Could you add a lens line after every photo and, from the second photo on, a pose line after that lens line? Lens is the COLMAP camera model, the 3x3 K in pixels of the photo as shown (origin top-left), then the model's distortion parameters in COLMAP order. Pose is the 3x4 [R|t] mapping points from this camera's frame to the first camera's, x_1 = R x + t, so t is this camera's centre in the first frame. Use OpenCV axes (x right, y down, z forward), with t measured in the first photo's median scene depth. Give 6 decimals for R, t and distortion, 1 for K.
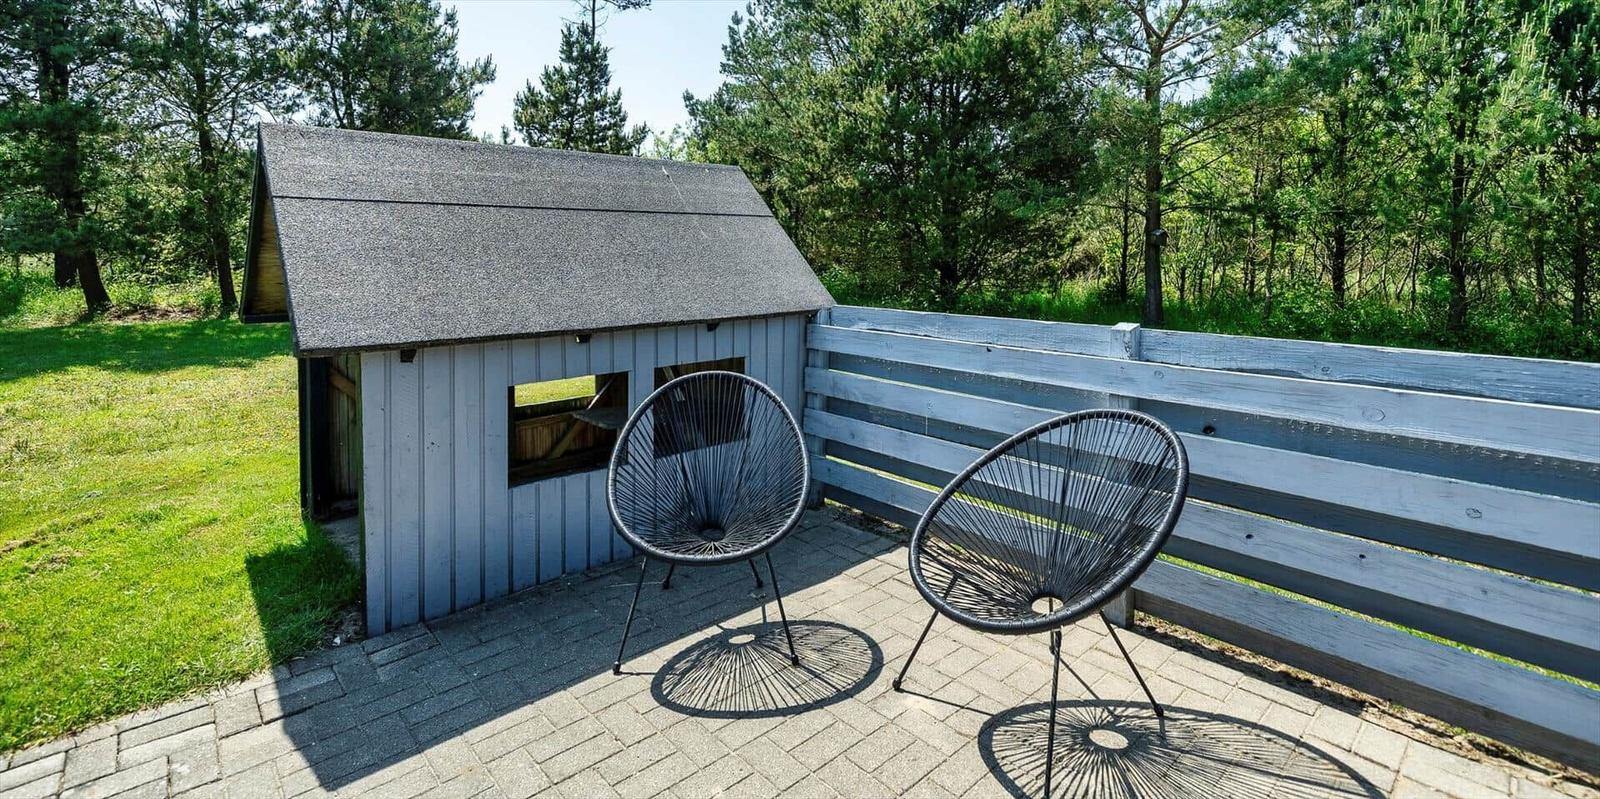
lens RADIAL K [[730.3, 0, 798.4], [0, 730.3, 321.3], [0, 0, 1]] dist [0.013966, -0.014078]
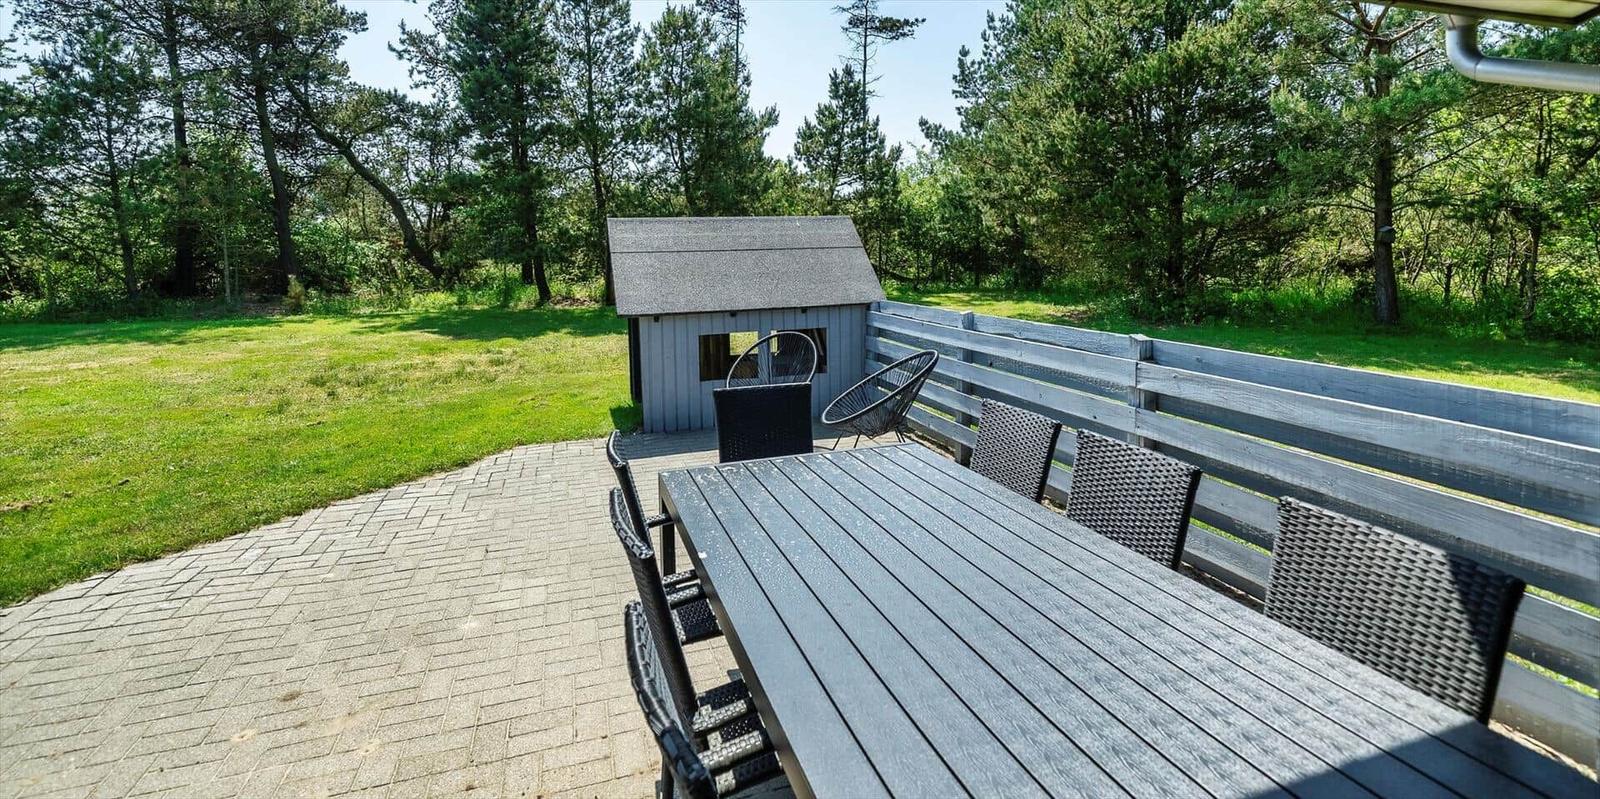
lens RADIAL K [[707.5, 0, 800.0], [0, 707.5, 399.5], [0, 0, 1]] dist [-0.003717, -0.000517]
pose [[0.915376, 0.066448, -0.397079, 0.187290], [-0.019551, 0.992459, 0.121009, 0.004242], [0.402126, -0.103006, 0.909772, -0.213542]]
